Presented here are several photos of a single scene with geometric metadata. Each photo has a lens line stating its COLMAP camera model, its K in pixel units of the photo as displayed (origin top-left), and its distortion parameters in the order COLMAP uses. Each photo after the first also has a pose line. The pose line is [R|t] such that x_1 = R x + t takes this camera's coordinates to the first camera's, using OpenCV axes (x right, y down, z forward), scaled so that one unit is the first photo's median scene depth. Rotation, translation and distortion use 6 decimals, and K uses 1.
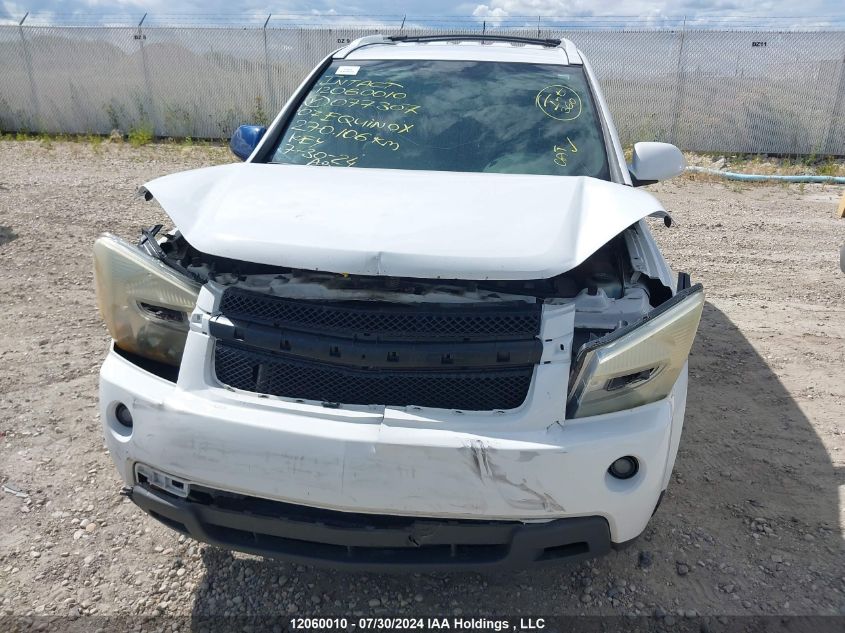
lens RADIAL K [[666.2, 0, 422.5], [0, 666.2, 316.5], [0, 0, 1]] dist [0.021838, -0.049478]
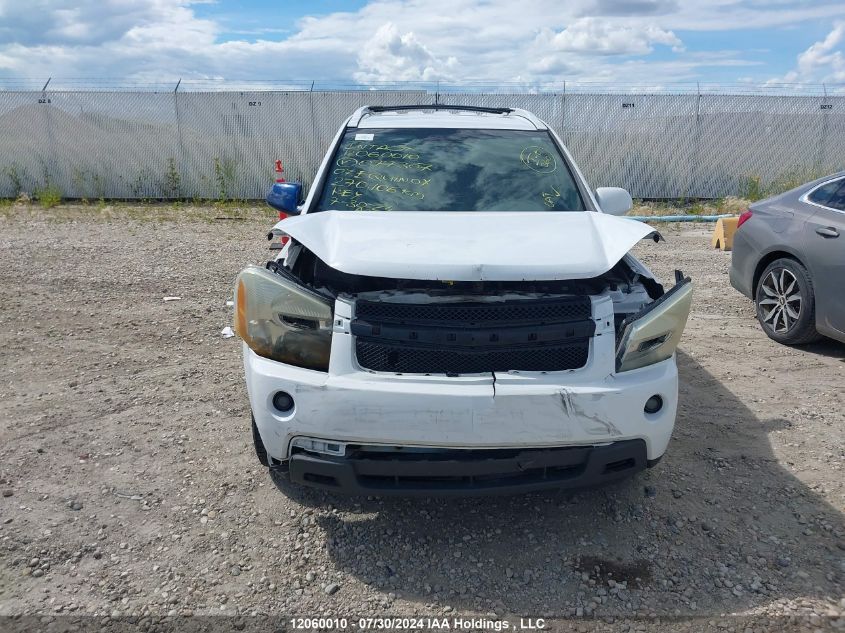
lens RADIAL K [[666.2, 0, 422.5], [0, 666.2, 316.5], [0, 0, 1]] dist [0.021838, -0.049478]
pose [[0.984467, -0.055801, 0.166465, -0.351253], [0.068646, 0.995008, -0.072431, 0.088208], [-0.161593, 0.082733, 0.983383, -0.302958]]
